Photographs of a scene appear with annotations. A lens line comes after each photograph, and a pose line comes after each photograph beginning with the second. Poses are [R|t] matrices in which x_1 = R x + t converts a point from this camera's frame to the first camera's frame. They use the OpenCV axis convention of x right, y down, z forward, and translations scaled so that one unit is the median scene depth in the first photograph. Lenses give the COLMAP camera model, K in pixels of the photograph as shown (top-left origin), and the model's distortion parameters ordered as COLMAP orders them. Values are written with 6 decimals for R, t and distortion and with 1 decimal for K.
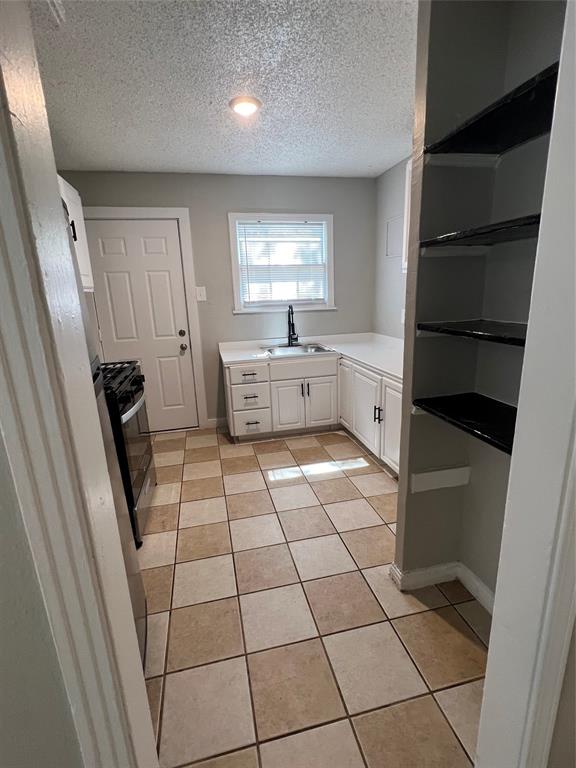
lens RADIAL K [[371.5, 0, 287.8], [0, 371.5, 385.5], [0, 0, 1]] dist [-0.005522, 0.000704]
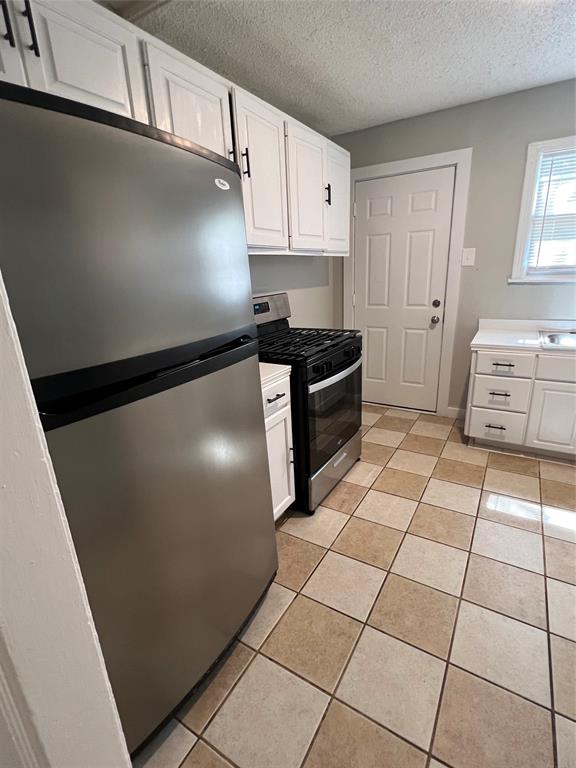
lens RADIAL K [[371.5, 0, 287.9], [0, 371.5, 384.9], [0, 0, 1]] dist [-0.005522, 0.000704]
pose [[0.710625, 0.216659, -0.669381, 0.096615], [-0.156117, 0.976245, 0.150245, -0.033297], [0.686032, -0.002267, 0.727568, 0.136718]]
